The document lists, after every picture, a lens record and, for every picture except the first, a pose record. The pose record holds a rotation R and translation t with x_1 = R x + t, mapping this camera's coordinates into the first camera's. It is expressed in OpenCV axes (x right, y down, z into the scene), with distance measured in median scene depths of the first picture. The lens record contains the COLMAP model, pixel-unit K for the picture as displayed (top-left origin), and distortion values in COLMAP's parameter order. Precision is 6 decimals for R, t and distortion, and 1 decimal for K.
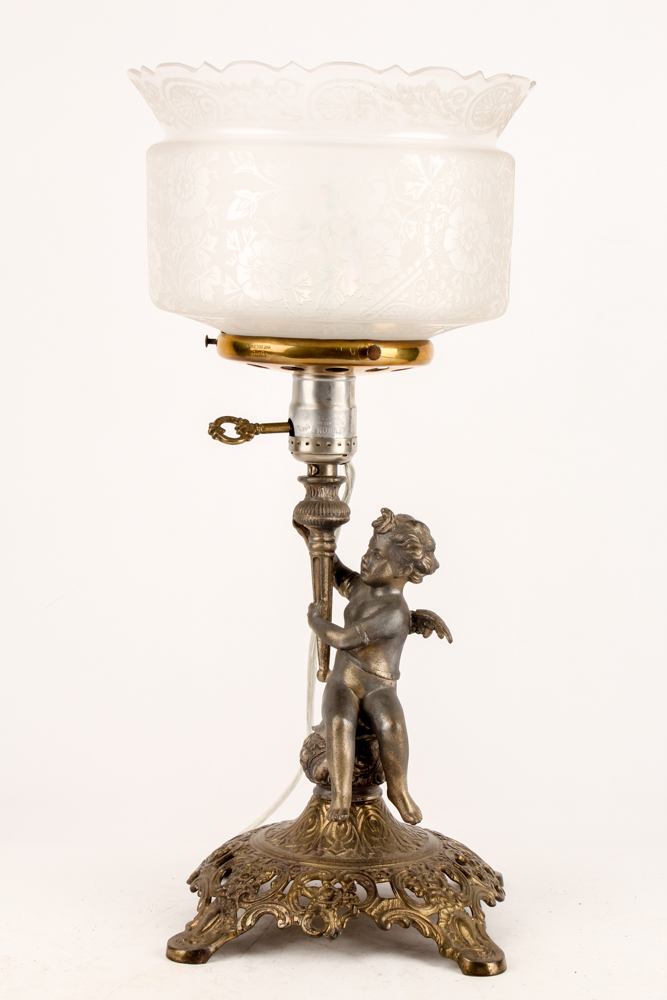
lens RADIAL K [[1780.9, 0, 345.8], [0, 1780.9, 473.8], [0, 0, 1]] dist [0.010293, -0.099004]
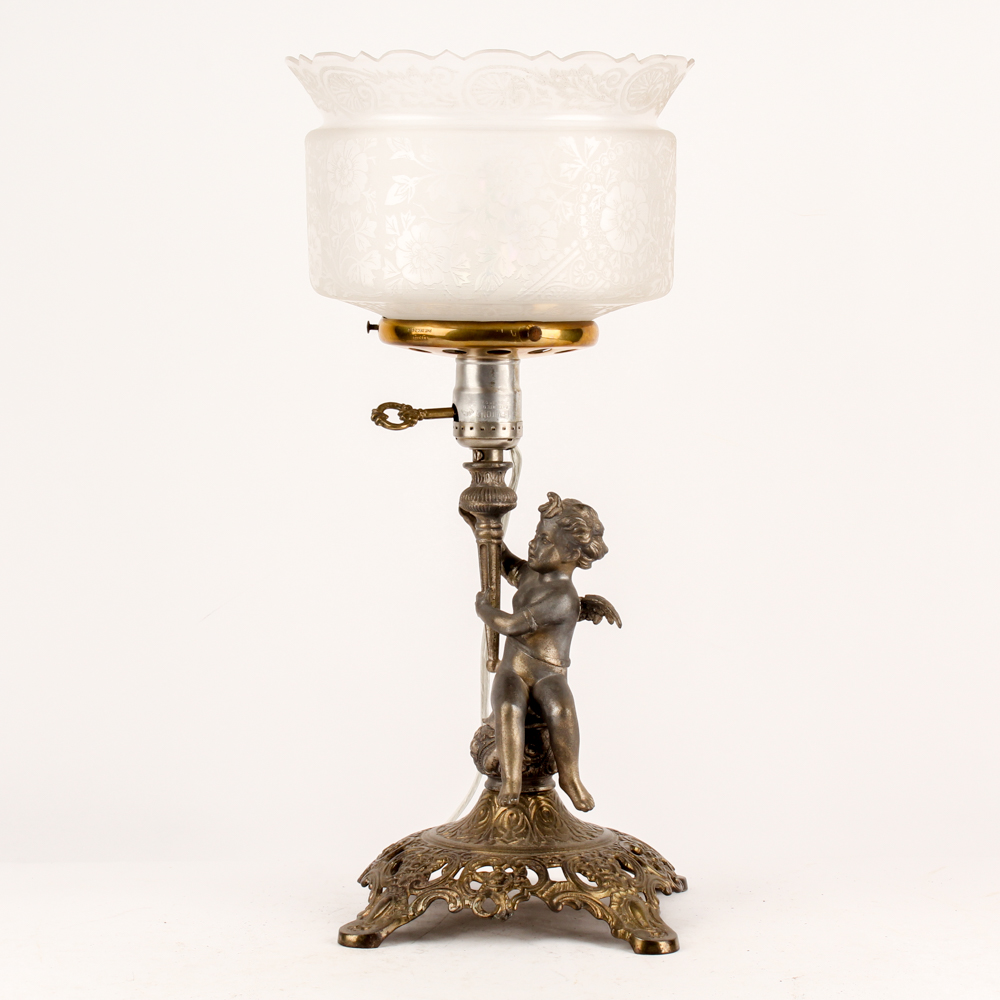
lens RADIAL K [[2396.5, 0, 500.0], [0, 2396.5, 500.0], [0, 0, 1]] dist [-0.058385, 0.117232]
pose [[0.999495, -0.017785, -0.026340, 0.029291], [0.017482, 0.999779, -0.011718, 0.039873], [0.026542, 0.011251, 0.999584, -0.336538]]
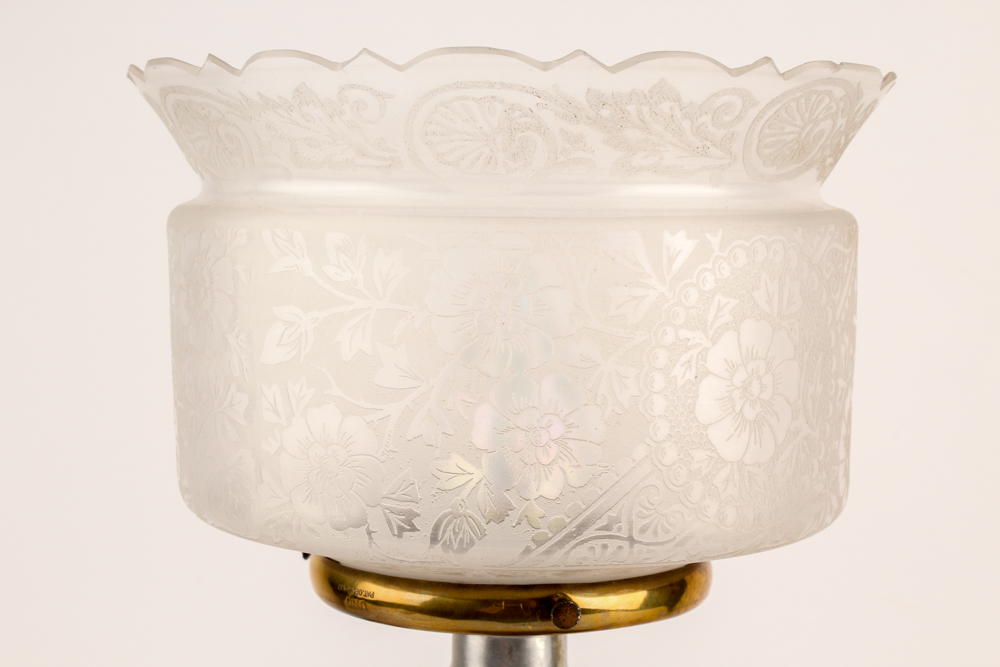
lens RADIAL K [[1737.3, 0, 500.0], [0, 1737.3, 333.5], [0, 0, 1]] dist [0.016052, 0.035283]
pose [[0.988433, -0.003569, -0.151615, 0.070154], [-0.006275, 0.997905, -0.064394, -0.112696], [0.151527, 0.064600, 0.986340, 0.494392]]
